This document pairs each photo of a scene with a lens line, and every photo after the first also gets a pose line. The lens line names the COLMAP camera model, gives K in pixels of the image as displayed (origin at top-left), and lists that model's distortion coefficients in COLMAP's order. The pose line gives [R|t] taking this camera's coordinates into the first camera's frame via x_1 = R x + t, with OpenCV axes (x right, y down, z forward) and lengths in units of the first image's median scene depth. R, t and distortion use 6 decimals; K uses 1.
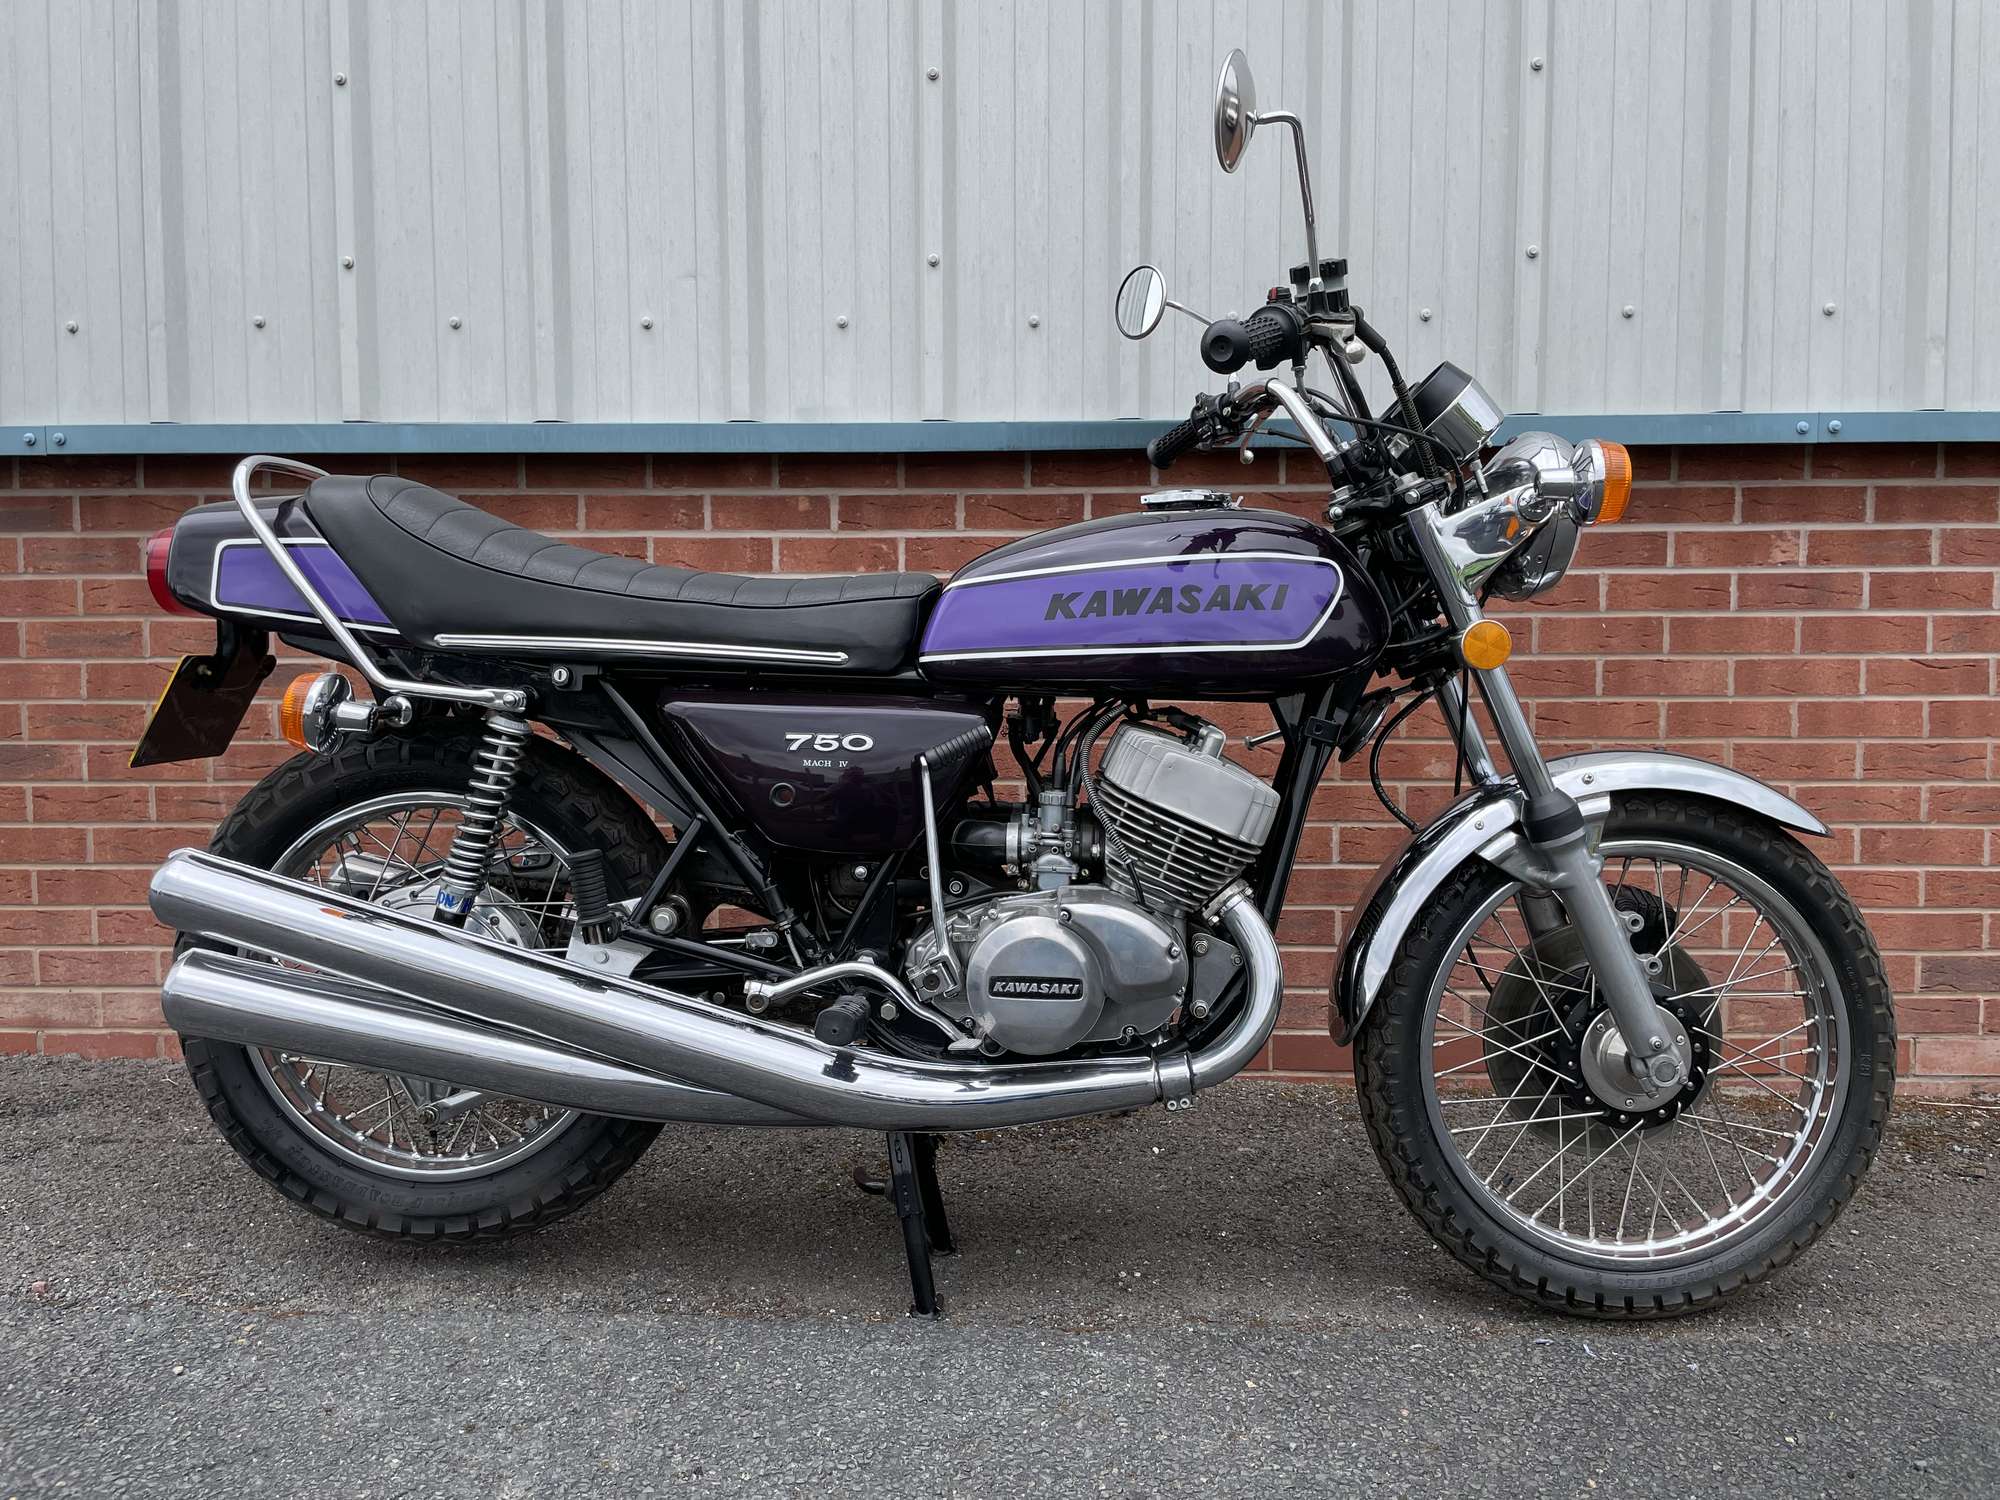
lens RADIAL K [[1520.6, 0, 997.0], [0, 1520.6, 740.2], [0, 0, 1]] dist [0.075365, -0.115896]
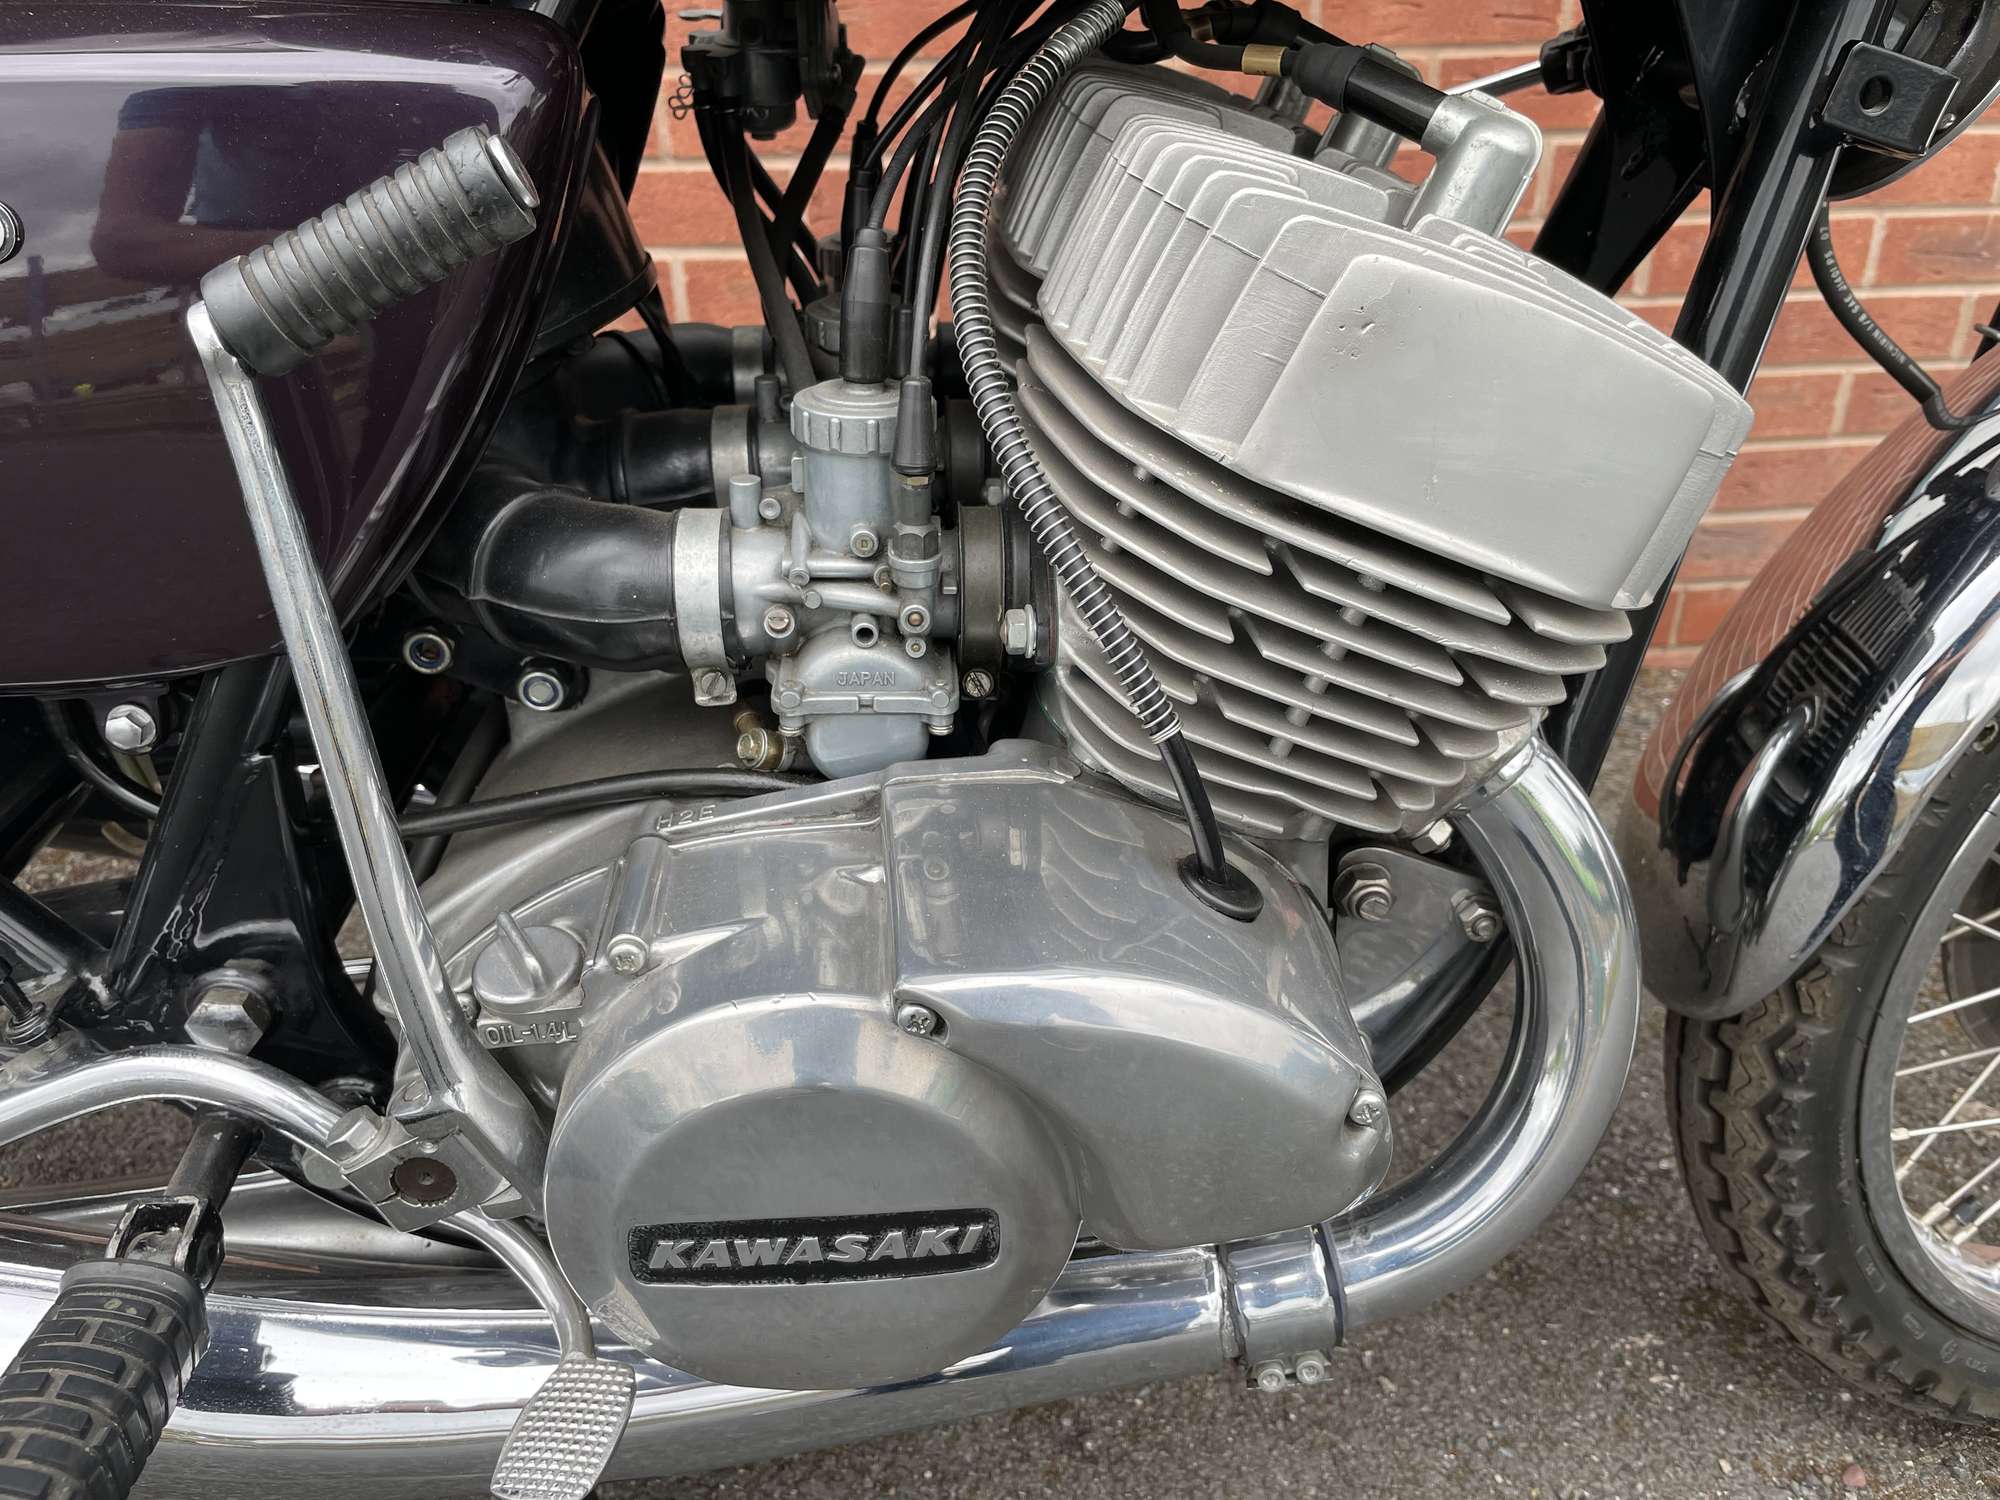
lens RADIAL K [[1520.6, 0, 997.0], [0, 1520.6, 740.2], [0, 0, 1]] dist [0.075365, -0.115896]
pose [[0.993495, -0.066476, 0.092455, 0.035349], [0.021029, 0.905056, 0.424772, -0.021931], [-0.111915, -0.420065, 0.900567, 0.753113]]
